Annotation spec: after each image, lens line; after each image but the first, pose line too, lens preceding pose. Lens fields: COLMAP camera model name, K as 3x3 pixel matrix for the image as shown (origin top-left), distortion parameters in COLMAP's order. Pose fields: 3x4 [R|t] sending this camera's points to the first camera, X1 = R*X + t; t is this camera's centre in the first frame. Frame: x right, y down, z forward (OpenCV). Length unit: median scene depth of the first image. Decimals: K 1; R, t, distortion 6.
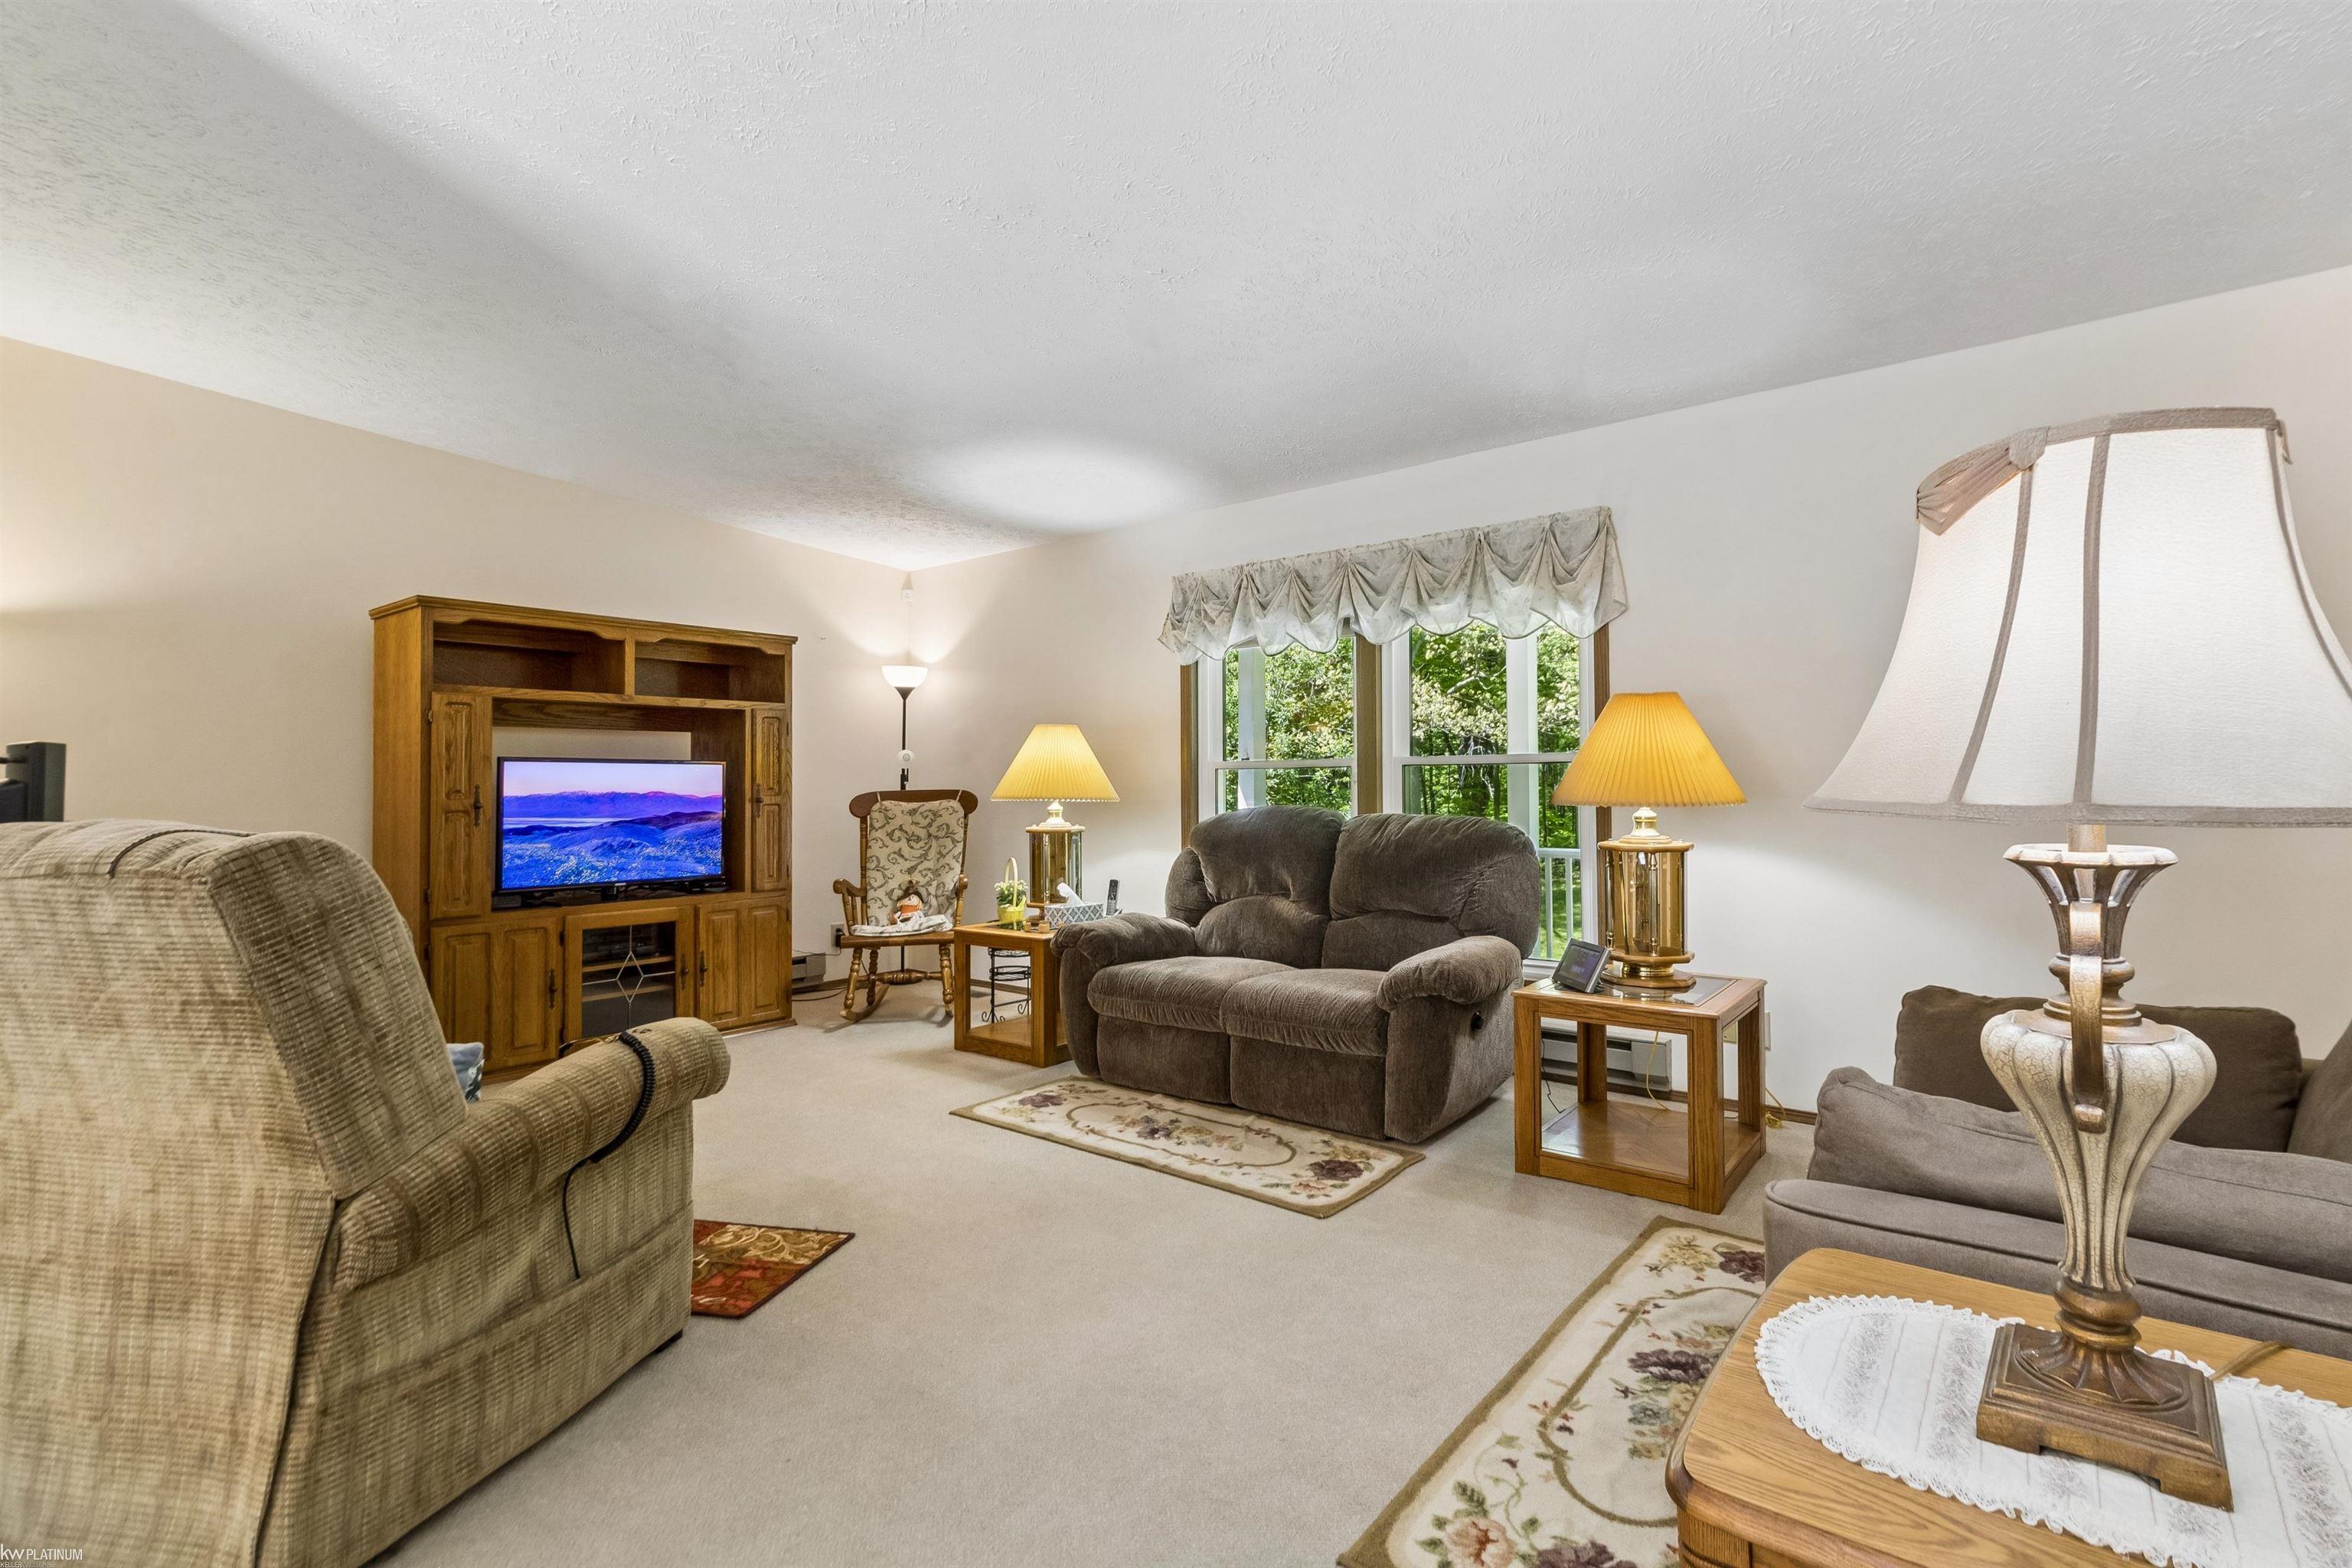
lens RADIAL K [[1105.7, 0, 1189.7], [0, 1105.7, 766.8], [0, 0, 1]] dist [0.001759, 0.000971]
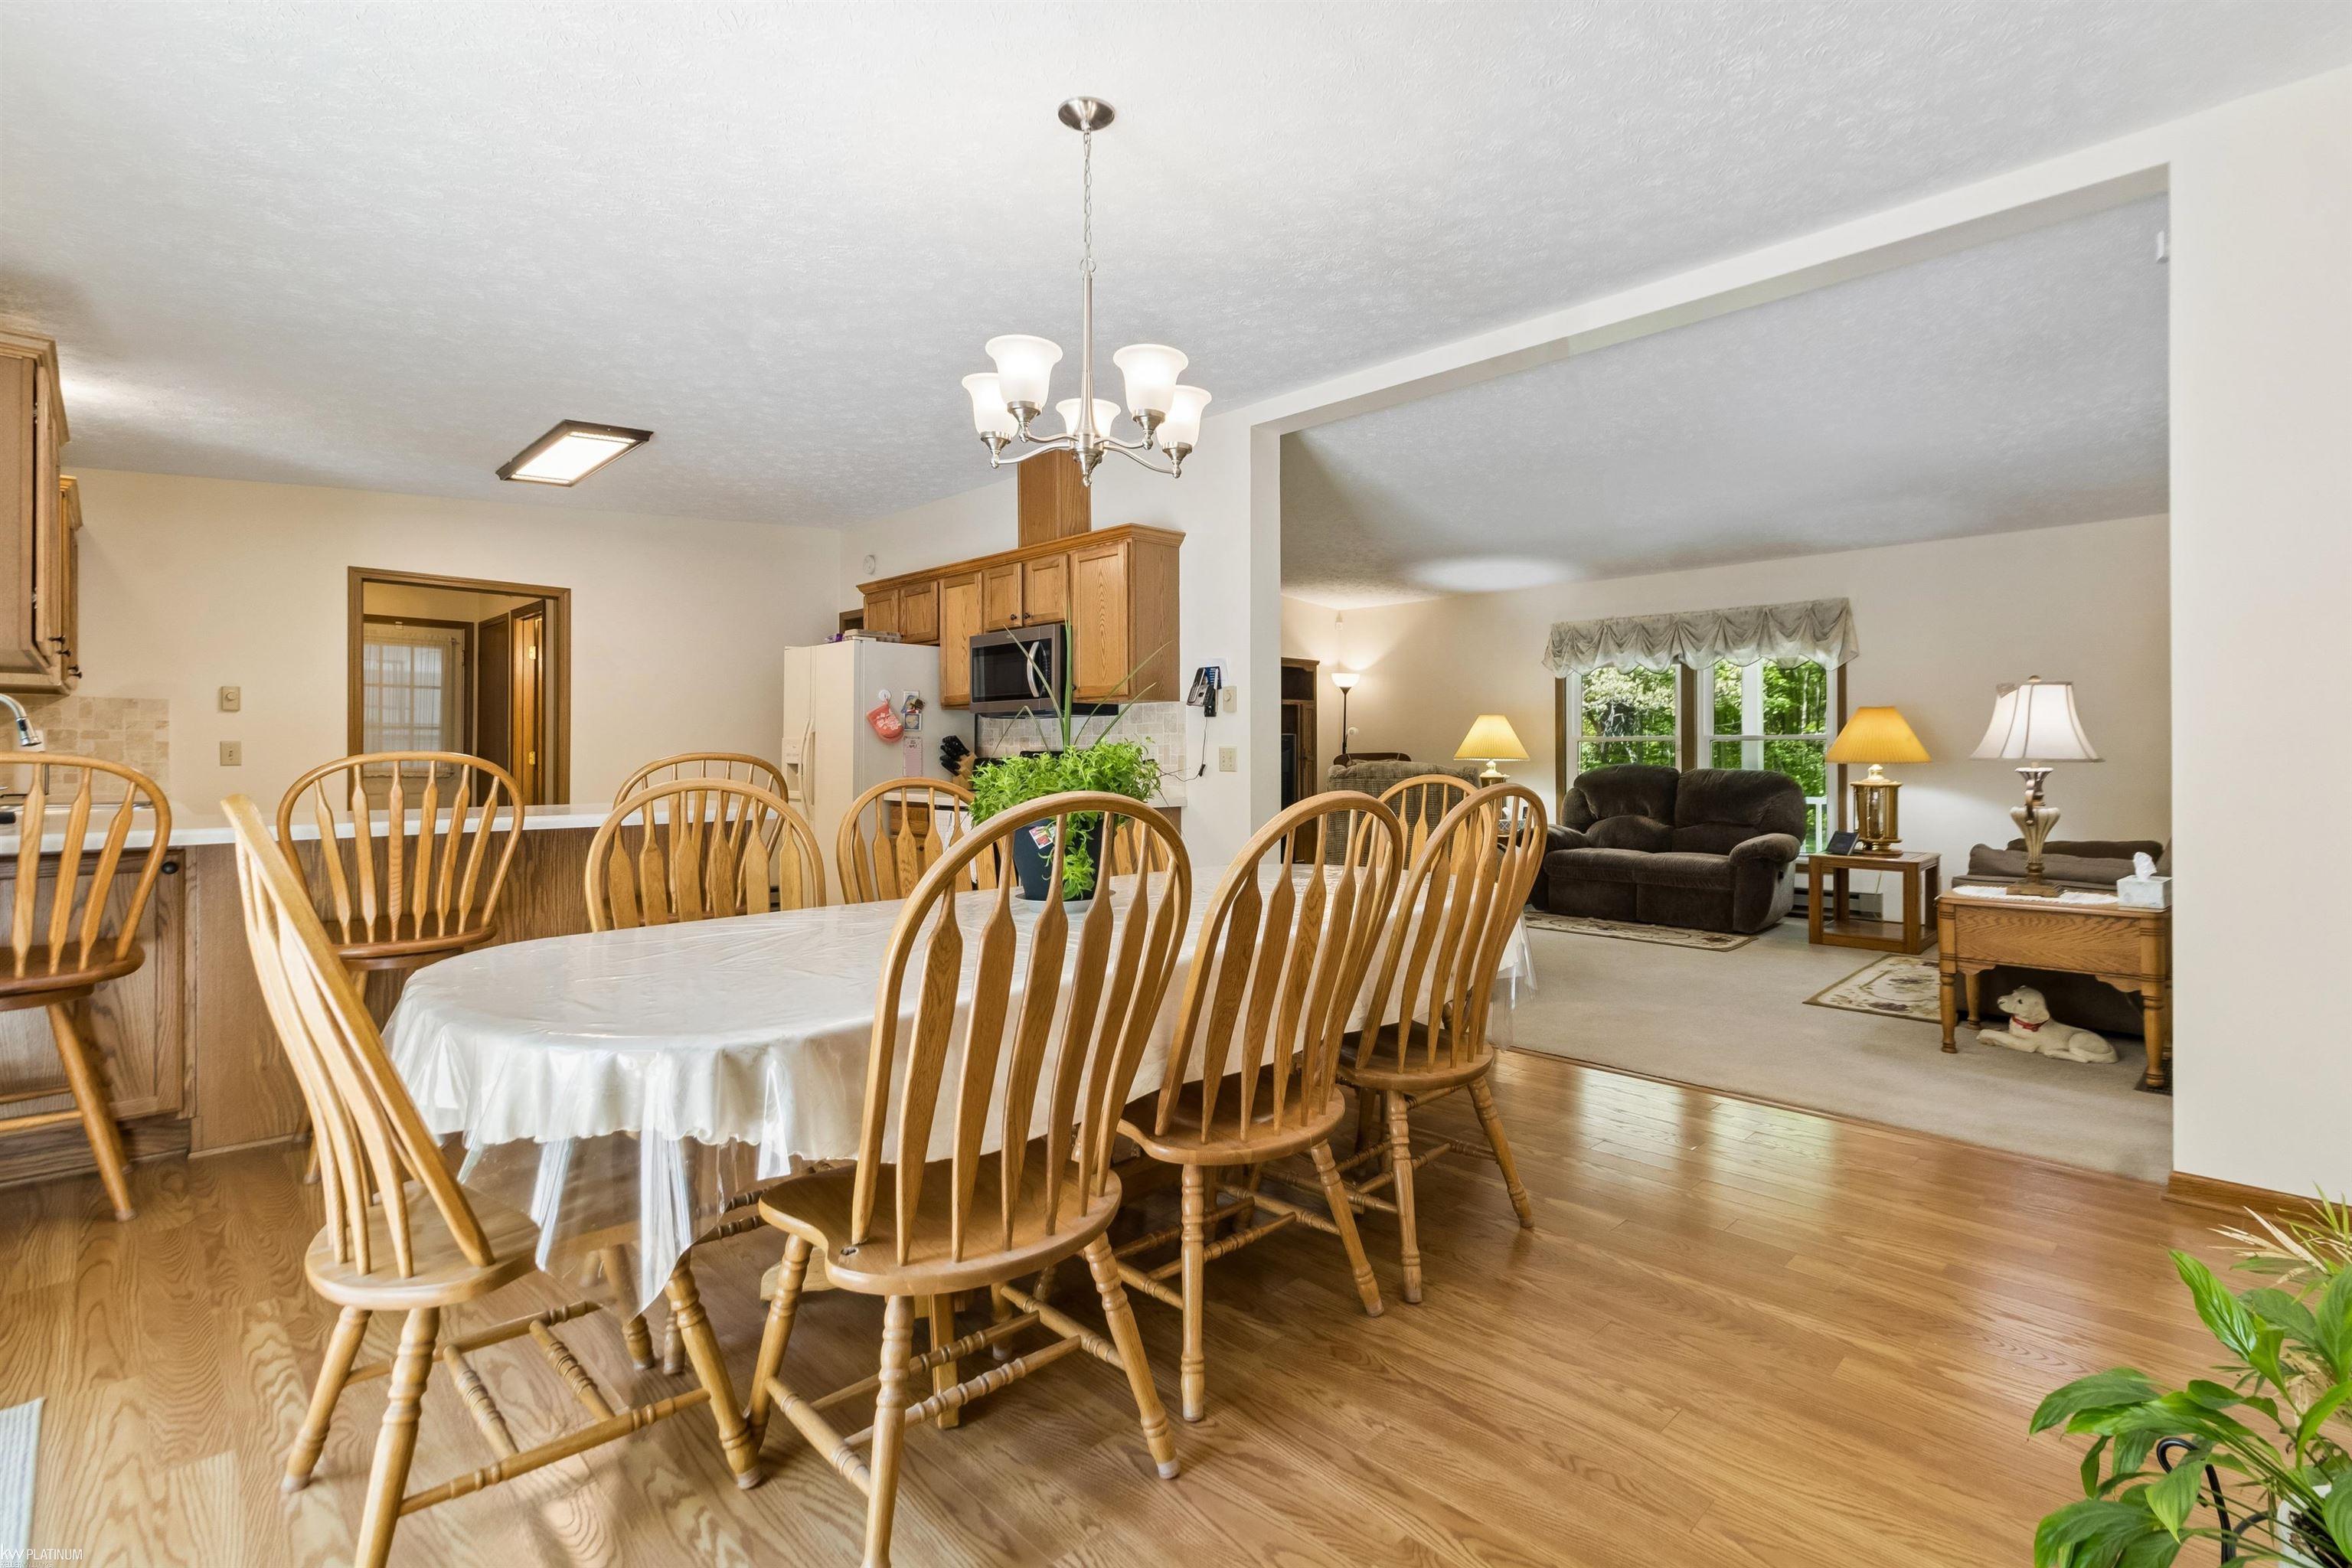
lens RADIAL K [[1105.7, 0, 1182.8], [0, 1105.7, 742.9], [0, 0, 1]] dist [0.001759, 0.000971]
pose [[0.994843, 0.007278, -0.101161, -0.478787], [-0.006127, 0.999913, 0.011679, -0.013932], [0.101237, -0.010999, 0.994802, -0.840820]]
